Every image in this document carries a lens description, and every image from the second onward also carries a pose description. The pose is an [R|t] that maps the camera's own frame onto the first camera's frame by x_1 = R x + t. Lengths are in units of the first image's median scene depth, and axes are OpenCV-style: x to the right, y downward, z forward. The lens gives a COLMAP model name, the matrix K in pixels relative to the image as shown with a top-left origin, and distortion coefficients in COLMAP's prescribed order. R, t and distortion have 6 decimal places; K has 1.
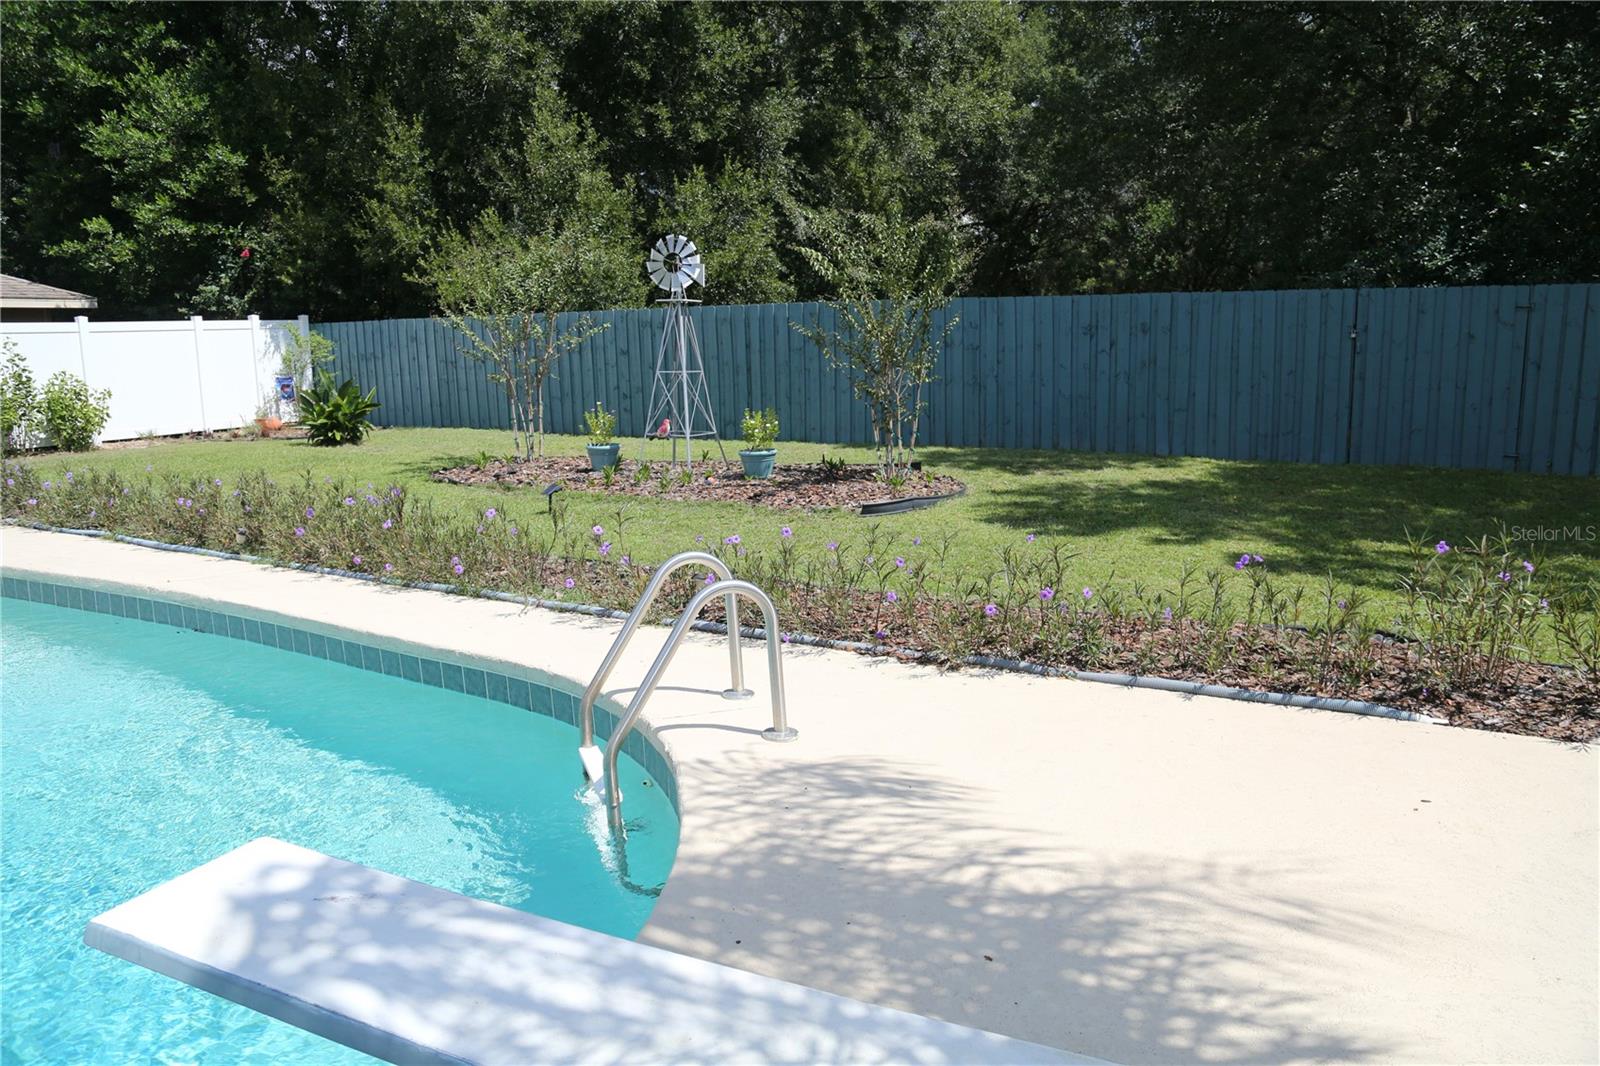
lens RADIAL K [[1089.4, 0, 807.7], [0, 1089.4, 528.3], [0, 0, 1]] dist [-0.120151, 0.067957]
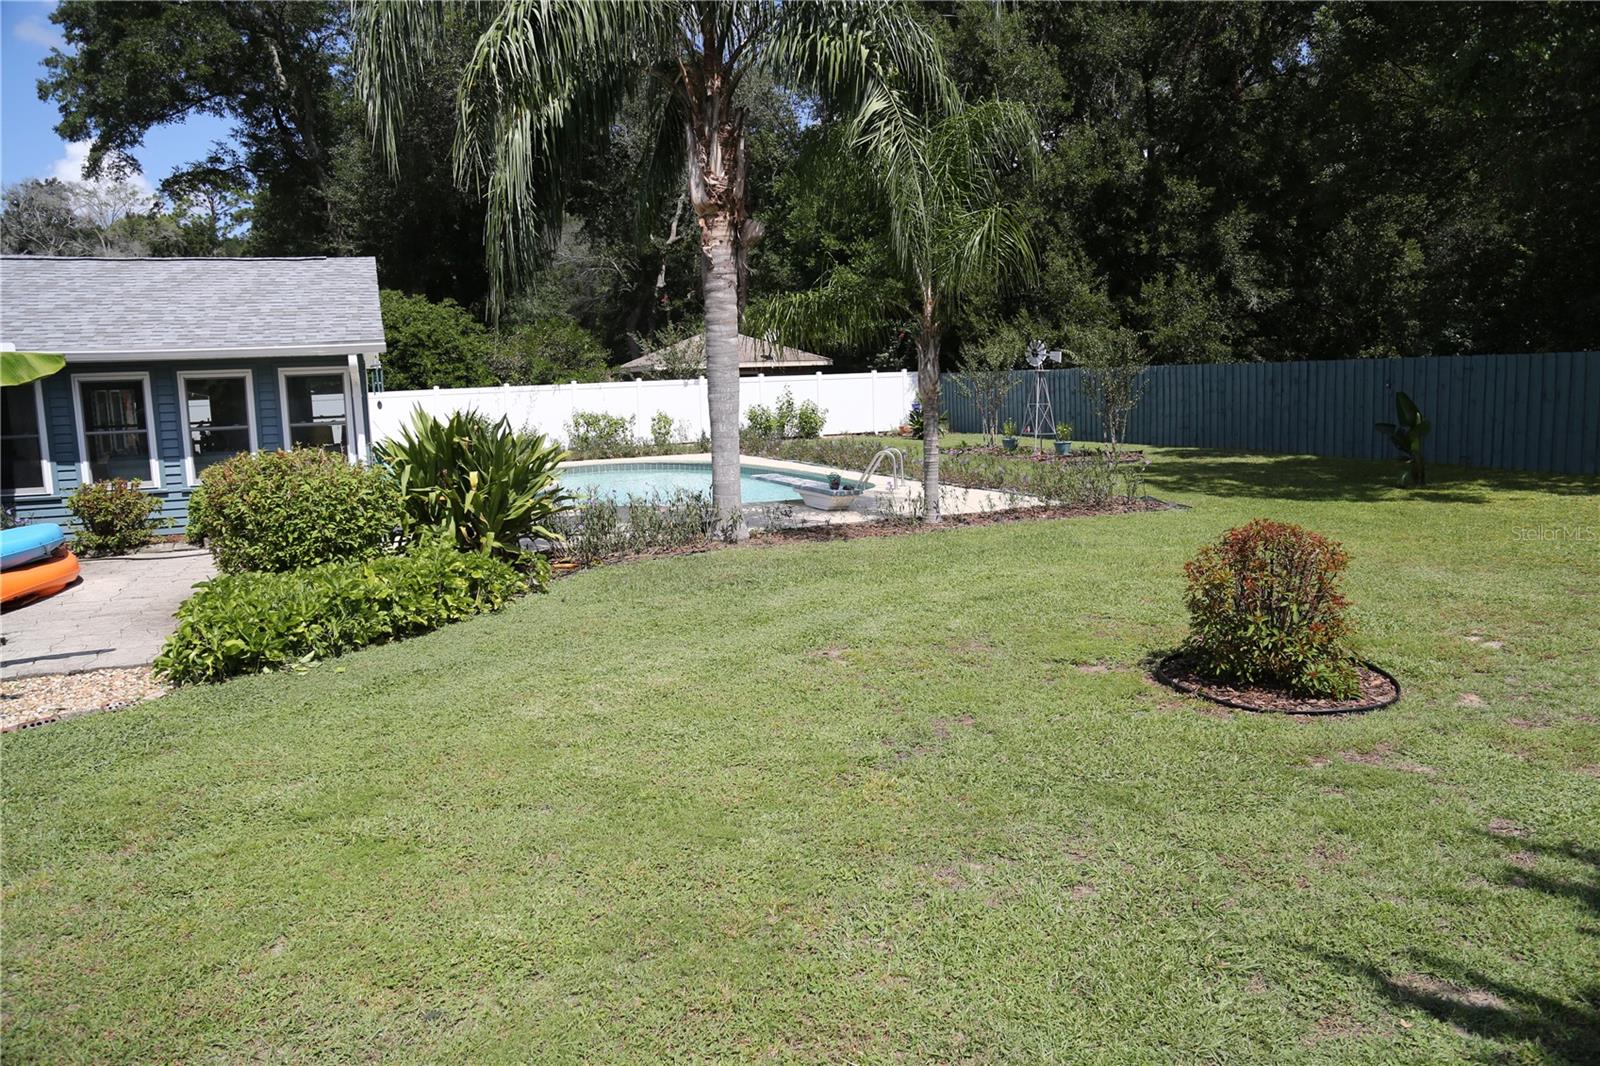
lens RADIAL K [[1089.4, 0, 798.1], [0, 1089.4, 540.0], [0, 0, 1]] dist [-0.120151, 0.067957]
pose [[0.783876, 0.078365, -0.615953, 0.530386], [-0.087812, 0.996025, 0.014968, 0.081752], [0.614677, 0.042355, 0.787641, -0.594731]]
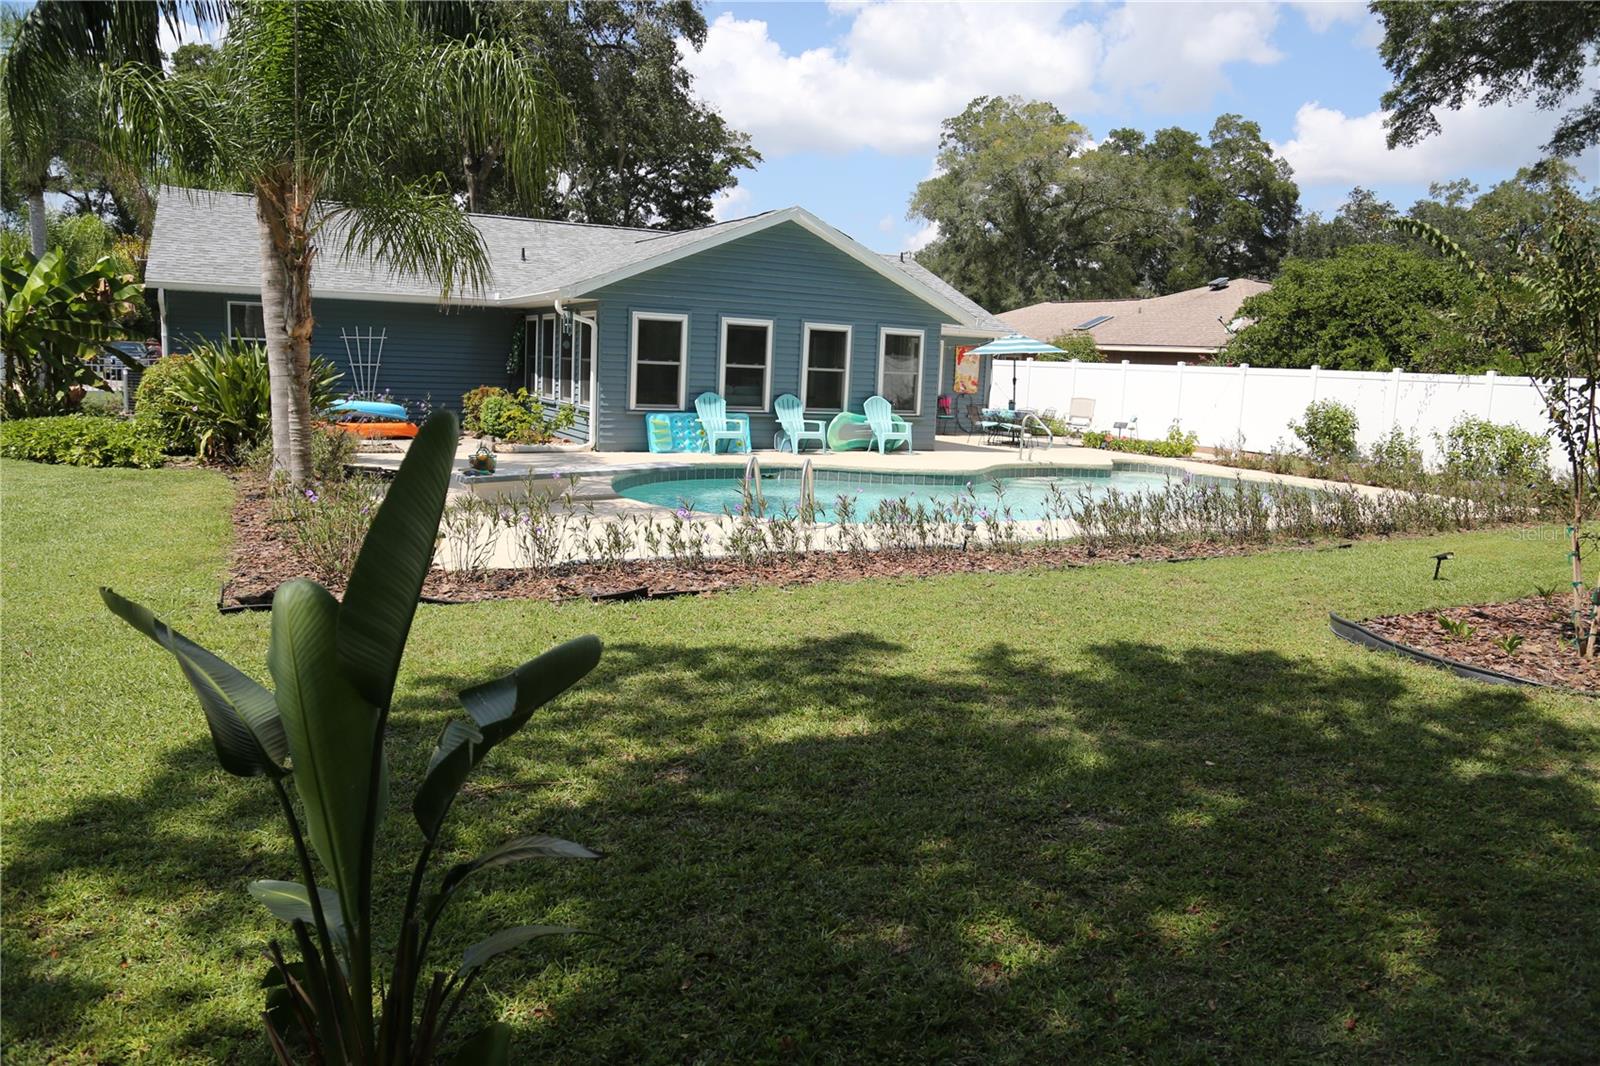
lens RADIAL K [[1089.4, 0, 800.9], [0, 1089.4, 539.1], [0, 0, 1]] dist [-0.120151, 0.067957]
pose [[-0.539202, 0.124006, -0.832997, 0.462066], [-0.179633, 0.949404, 0.257612, -0.102864], [0.822796, 0.288539, -0.489645, 0.549053]]
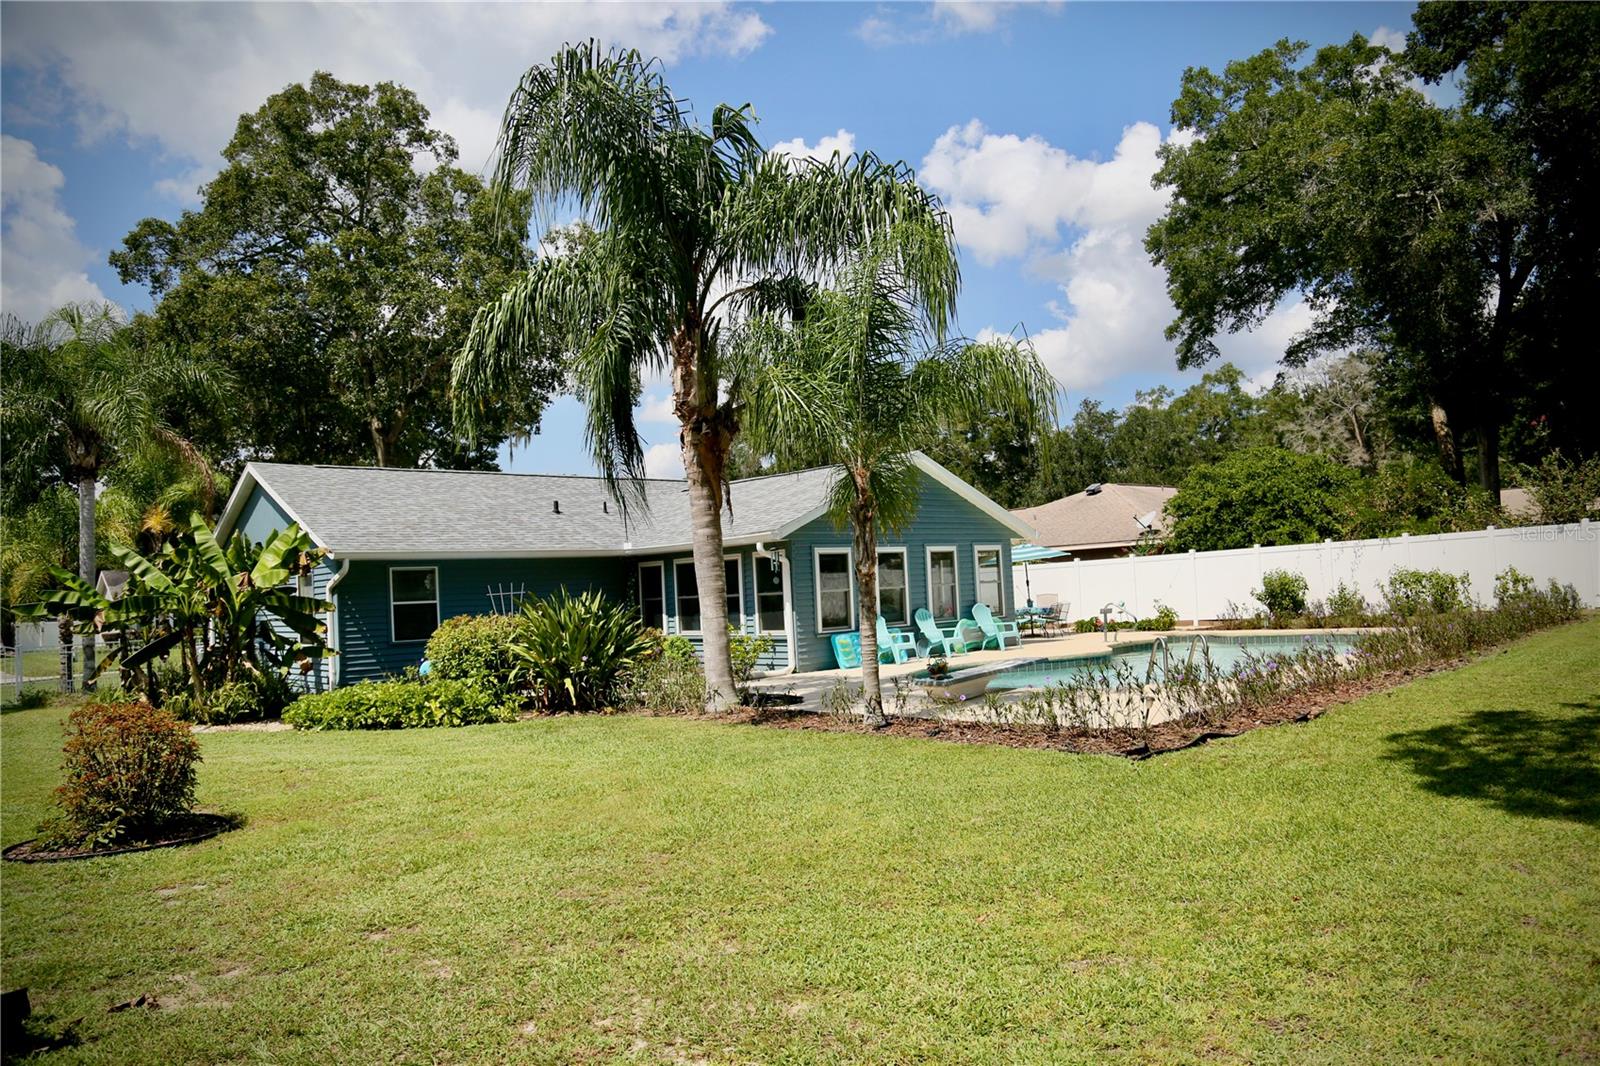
lens RADIAL K [[1089.4, 0, 796.2], [0, 1089.4, 533.7], [0, 0, 1]] dist [-0.120151, 0.067957]
pose [[-0.309062, -0.021225, -0.950805, 0.797010], [-0.106847, 0.994196, 0.012537, -0.045043], [0.945021, 0.105466, -0.309536, 0.210478]]
